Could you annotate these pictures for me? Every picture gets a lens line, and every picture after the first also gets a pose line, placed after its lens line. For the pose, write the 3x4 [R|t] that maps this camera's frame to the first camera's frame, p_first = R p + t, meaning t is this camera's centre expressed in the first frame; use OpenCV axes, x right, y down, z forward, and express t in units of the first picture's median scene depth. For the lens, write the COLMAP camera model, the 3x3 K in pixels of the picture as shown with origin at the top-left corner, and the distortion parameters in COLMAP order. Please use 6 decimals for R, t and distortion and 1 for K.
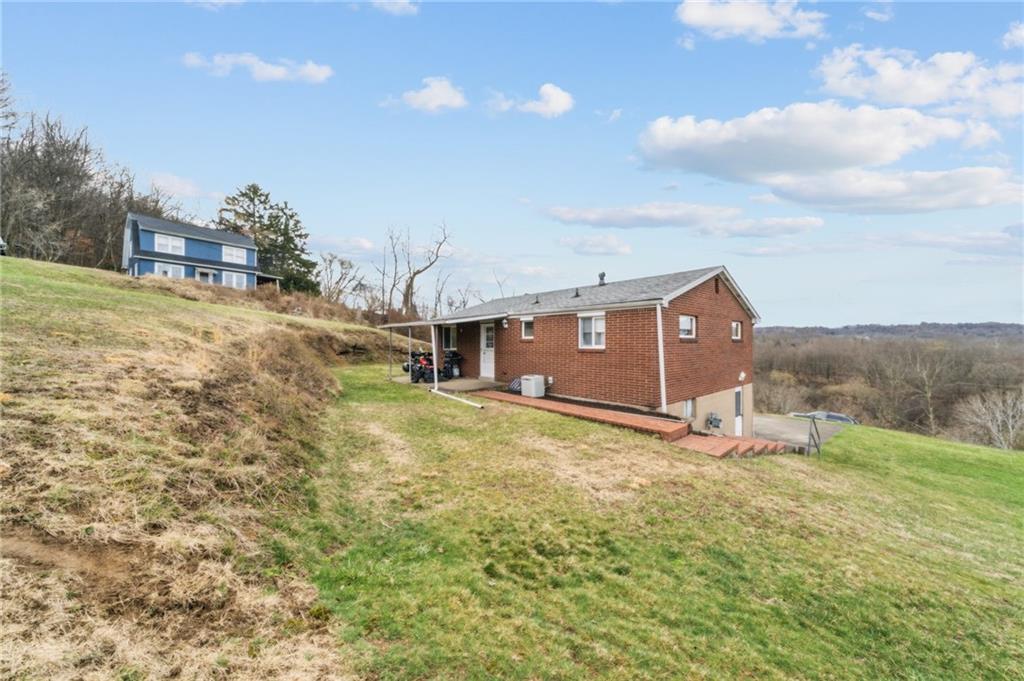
lens RADIAL K [[348.3, 0, 512.2], [0, 348.3, 344.2], [0, 0, 1]] dist [-0.013023, 0.000062]
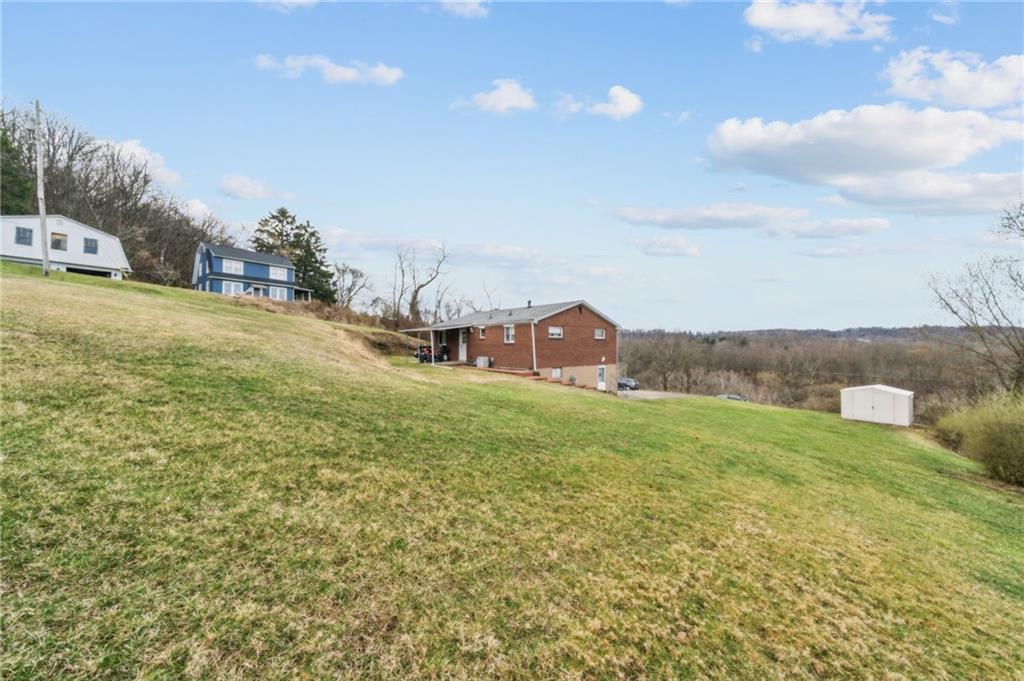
lens RADIAL K [[348.3, 0, 512.2], [0, 348.3, 344.2], [0, 0, 1]] dist [-0.013023, 0.000062]
pose [[0.999980, 0.002479, -0.005887, 0.076099], [-0.002512, 0.999980, -0.005729, 0.009695], [0.005873, 0.005744, 0.999966, -0.304141]]
